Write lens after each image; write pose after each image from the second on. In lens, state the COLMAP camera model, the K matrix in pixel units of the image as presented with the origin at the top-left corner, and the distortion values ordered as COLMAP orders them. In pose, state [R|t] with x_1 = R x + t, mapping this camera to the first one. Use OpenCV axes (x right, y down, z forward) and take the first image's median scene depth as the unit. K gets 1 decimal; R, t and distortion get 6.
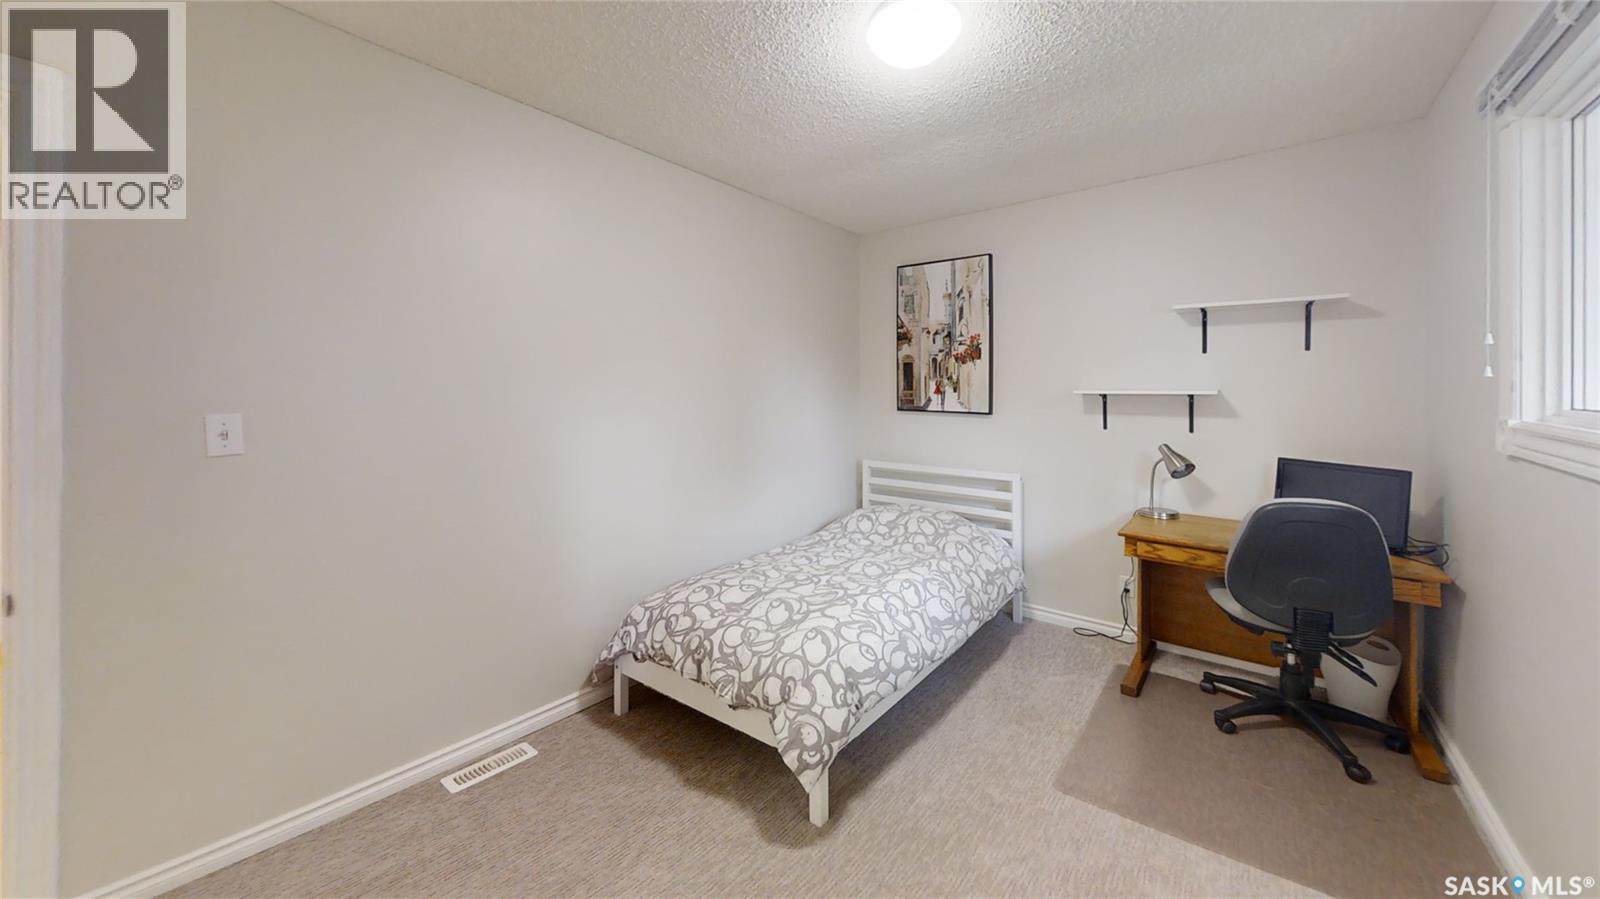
lens RADIAL K [[588.7, 0, 799.1], [0, 588.7, 449.3], [0, 0, 1]] dist [-0.000044, -0.000003]
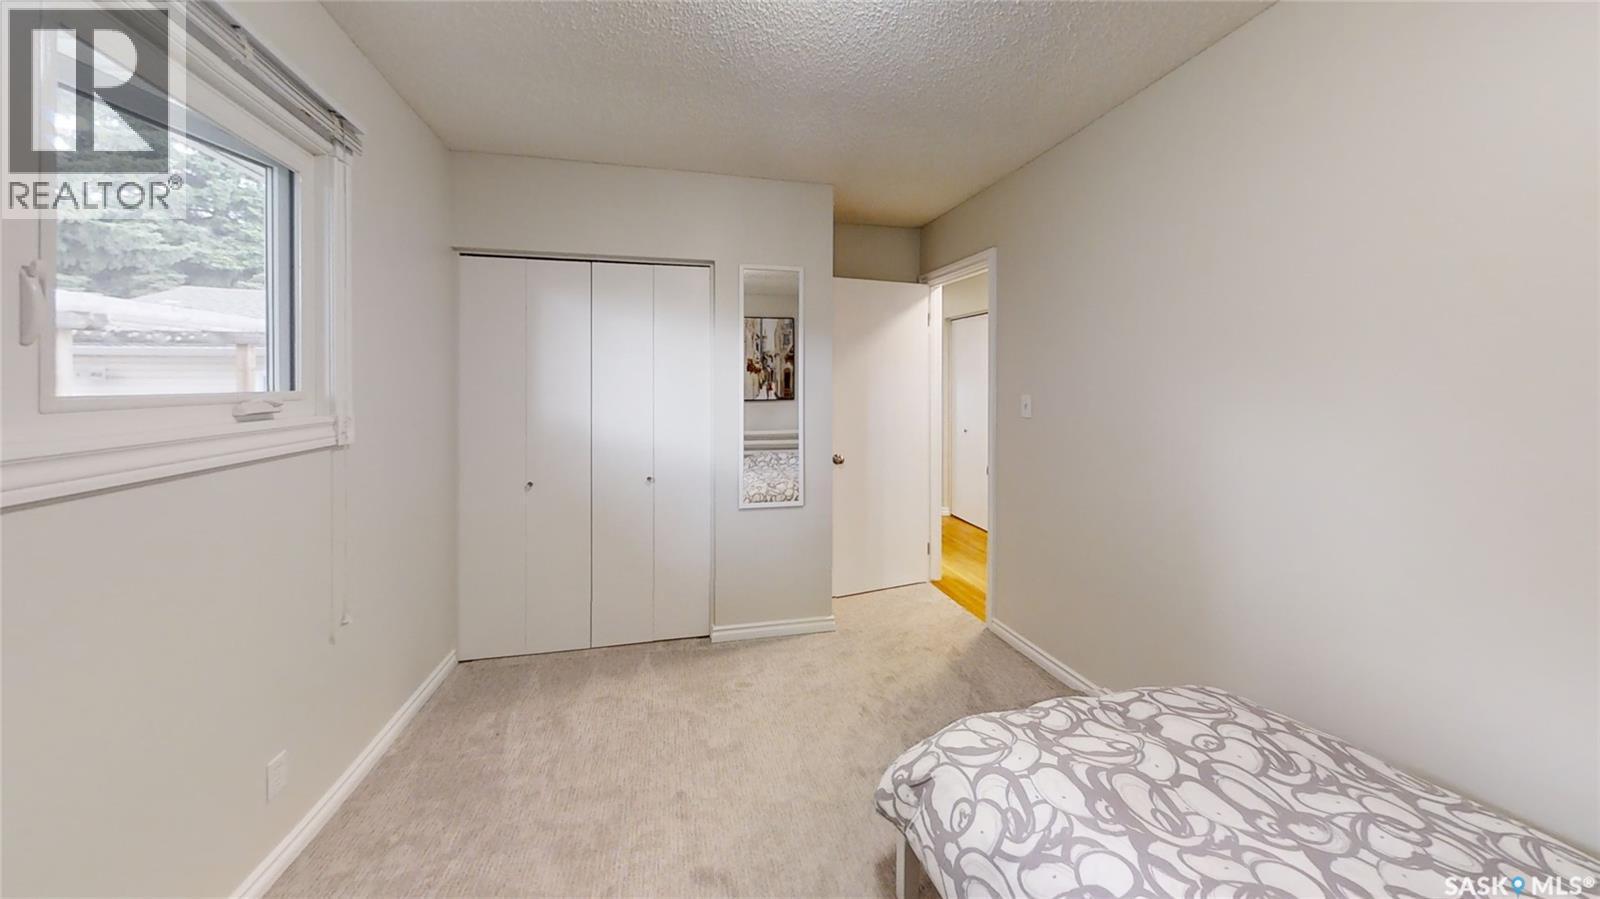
lens RADIAL K [[588.7, 0, 798.5], [0, 588.7, 449.7], [0, 0, 1]] dist [-0.000044, -0.000003]
pose [[-0.597984, 0.101810, -0.795016, 0.669252], [-0.075157, 0.980407, 0.182082, -0.129342], [0.797977, 0.168633, -0.578616, 1.156198]]
